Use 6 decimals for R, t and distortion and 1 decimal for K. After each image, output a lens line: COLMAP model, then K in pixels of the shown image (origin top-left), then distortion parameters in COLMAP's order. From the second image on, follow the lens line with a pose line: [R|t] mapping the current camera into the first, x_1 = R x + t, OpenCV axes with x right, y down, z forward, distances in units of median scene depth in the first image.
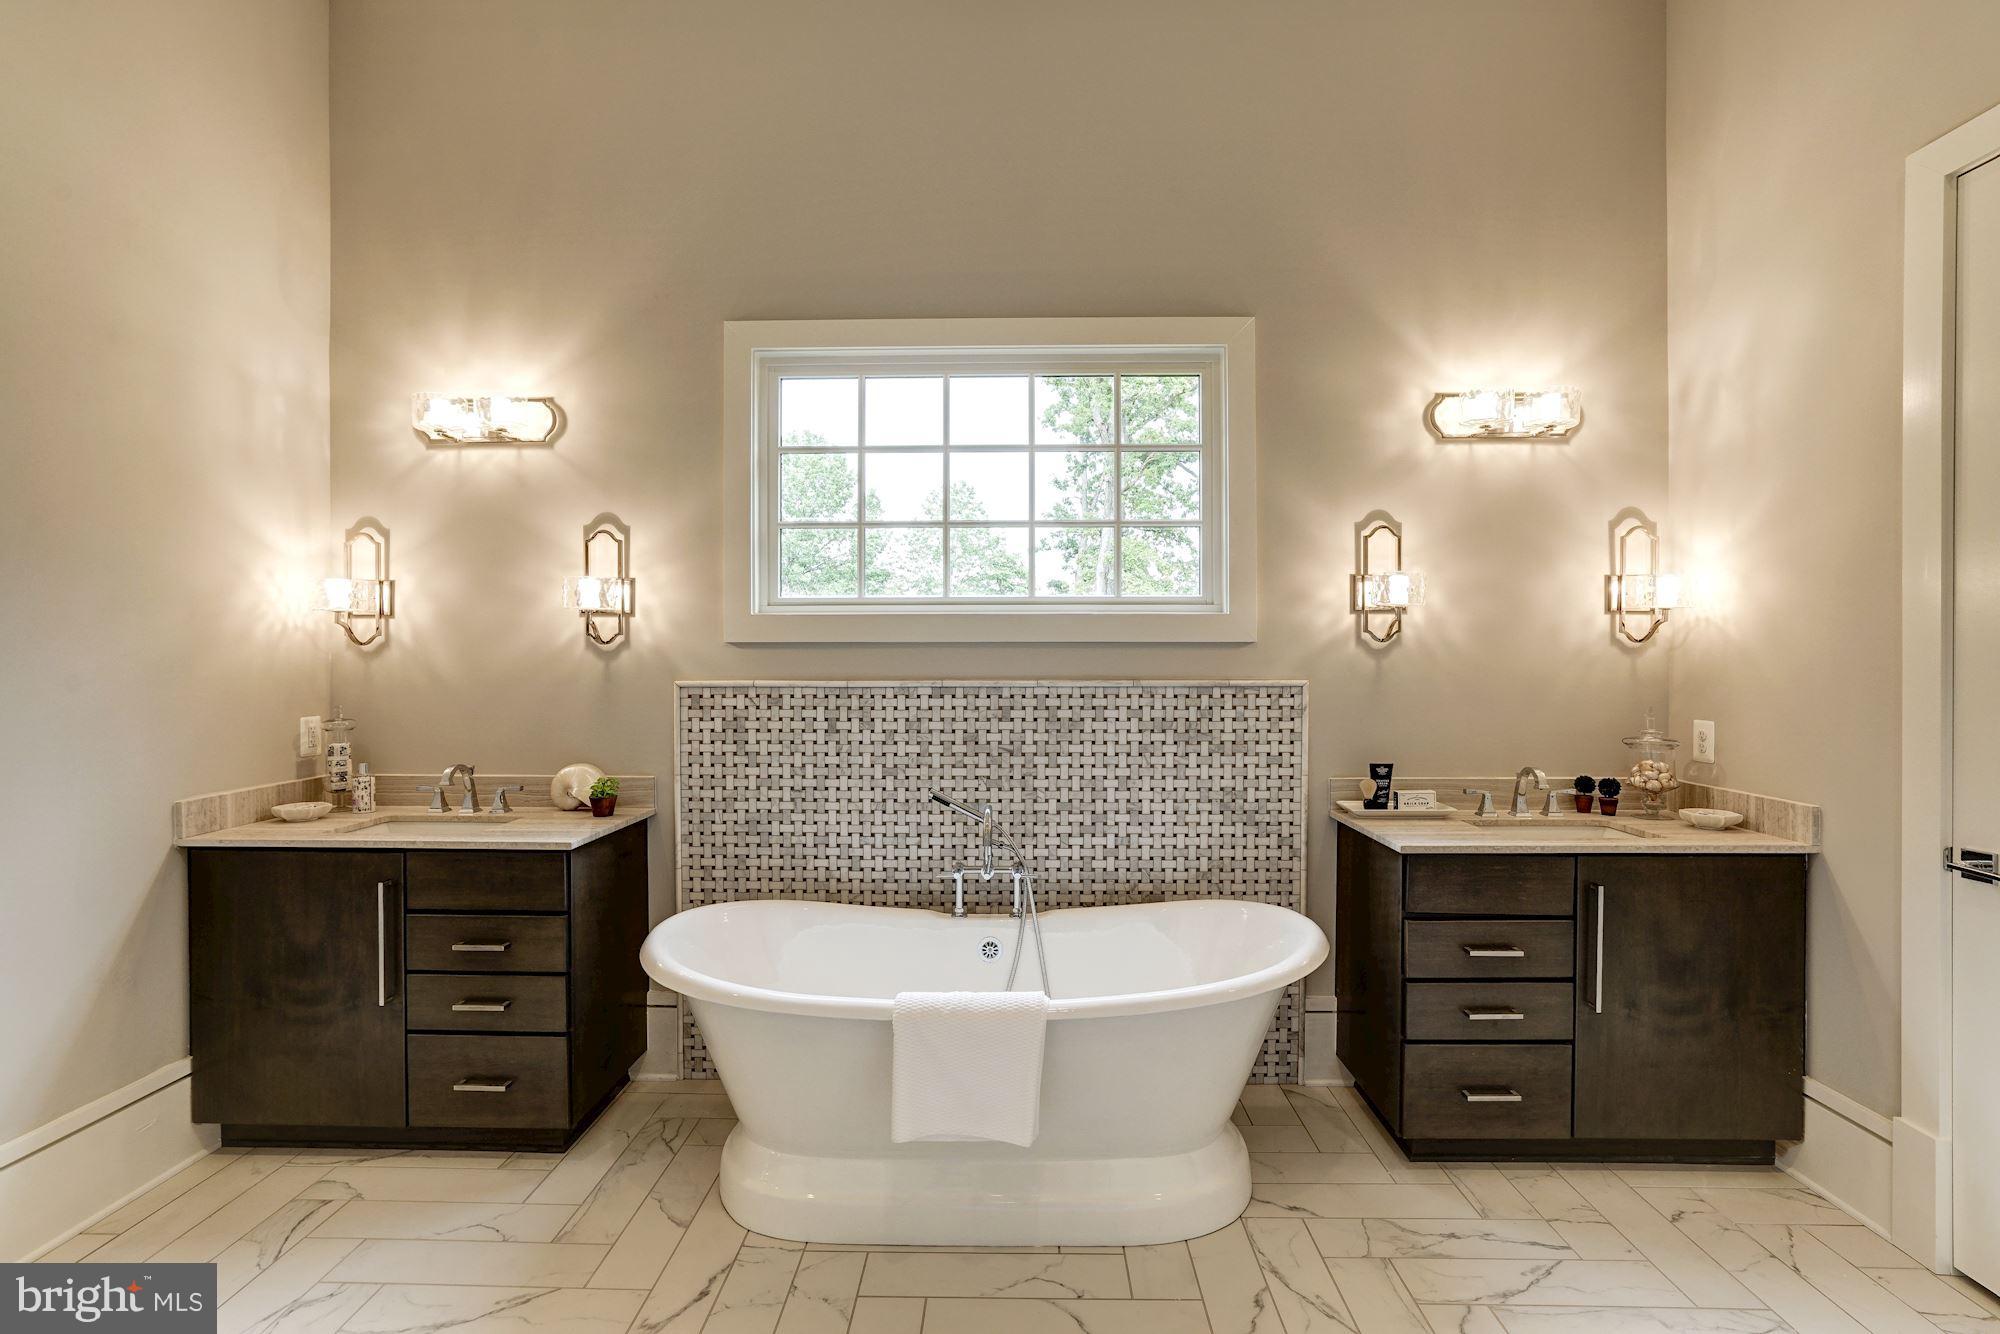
lens RADIAL K [[925.1, 0, 1003.0], [0, 925.1, 665.3], [0, 0, 1]] dist [-0.036671, 0.021266]
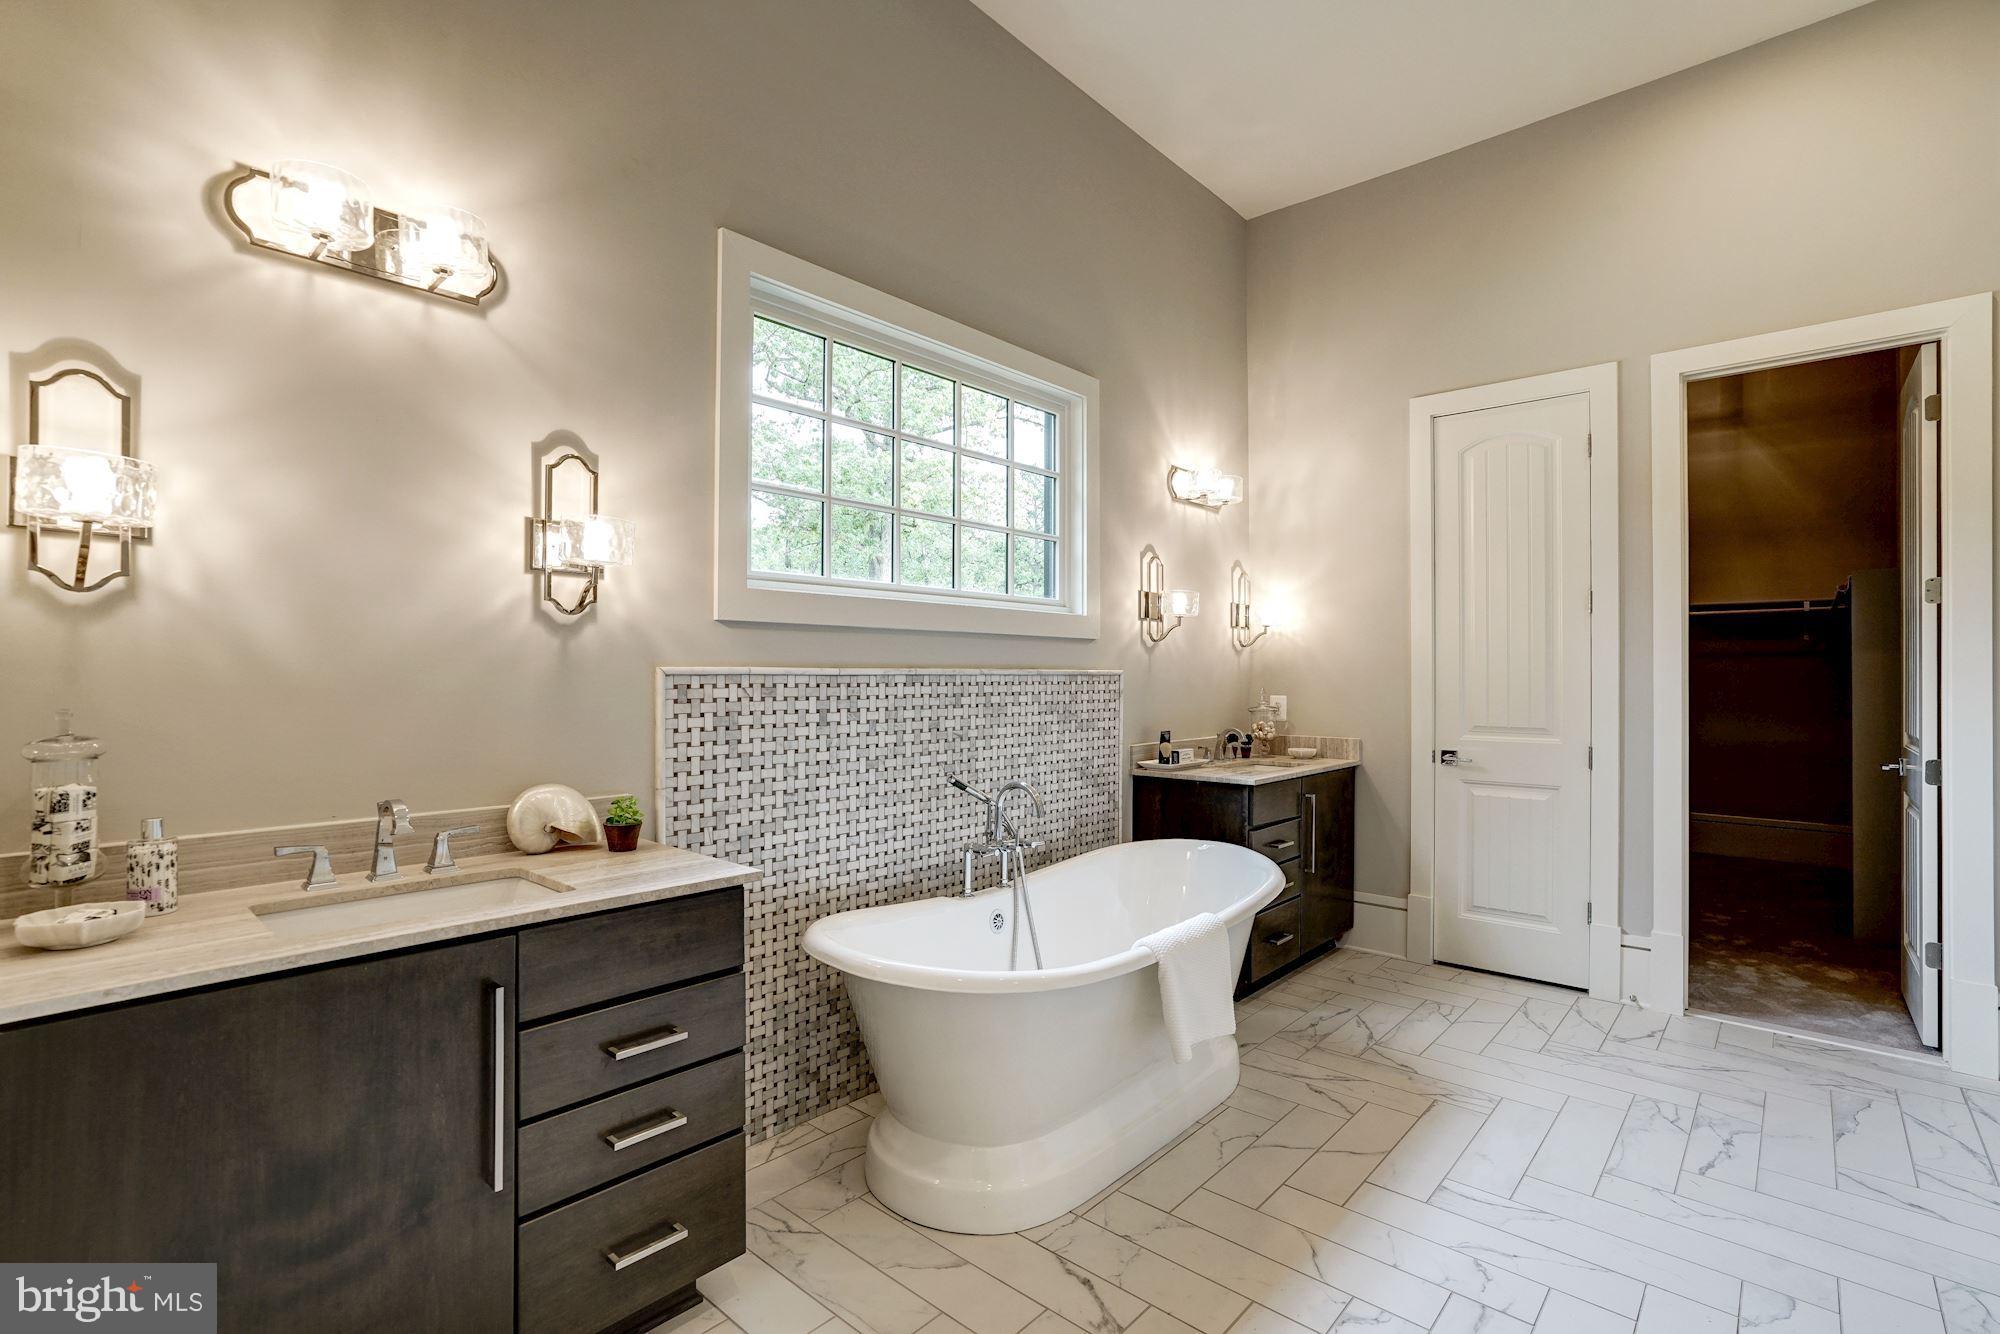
lens RADIAL K [[925.1, 0, 1003.0], [0, 925.1, 665.3], [0, 0, 1]] dist [-0.036671, 0.021266]
pose [[0.647909, 0.009318, 0.761661, -0.757126], [0.000515, 0.999920, -0.012672, 0.025651], [-0.761718, 0.008603, 0.647852, 0.283002]]
